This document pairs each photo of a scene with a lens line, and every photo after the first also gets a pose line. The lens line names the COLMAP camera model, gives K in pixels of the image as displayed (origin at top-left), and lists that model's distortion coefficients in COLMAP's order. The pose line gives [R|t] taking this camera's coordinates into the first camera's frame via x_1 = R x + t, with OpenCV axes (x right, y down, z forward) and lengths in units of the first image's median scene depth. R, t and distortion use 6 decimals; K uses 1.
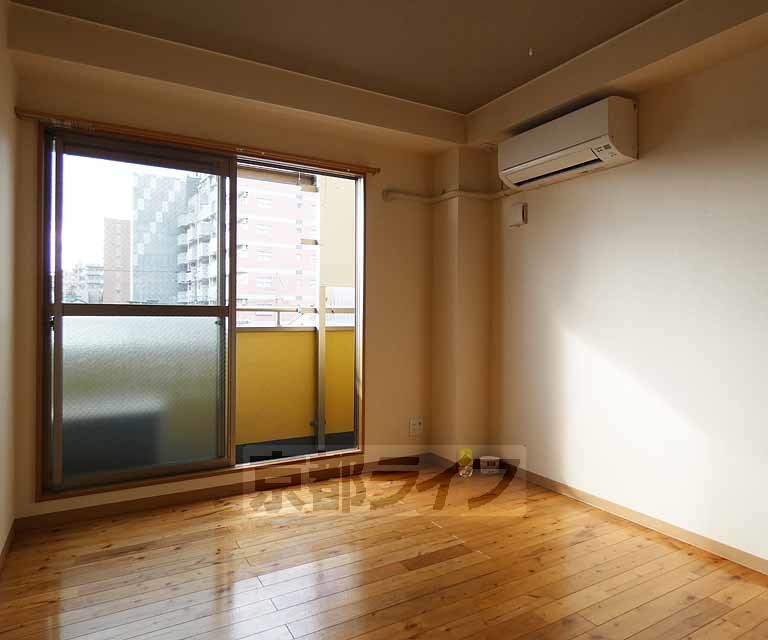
lens RADIAL K [[509.4, 0, 384.0], [0, 509.4, 320.0], [0, 0, 1]] dist [-0.001470, 0.000190]
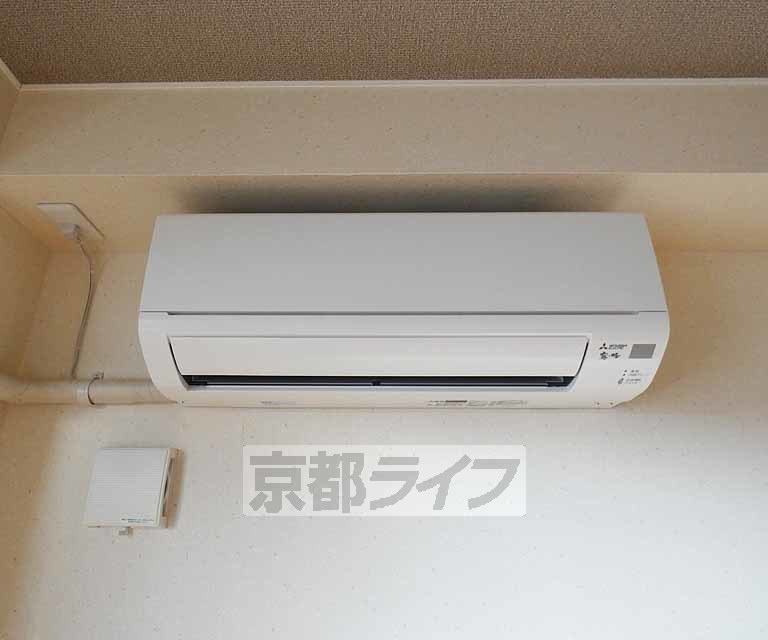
lens RADIAL K [[509.4, 0, 384.0], [0, 509.4, 320.0], [0, 0, 1]] dist [-0.001470, 0.000190]
pose [[0.554759, 0.312992, 0.770895, 0.102738], [-0.002797, 0.927240, -0.374457, -0.191376], [-0.832007, 0.205577, 0.515270, 0.750806]]
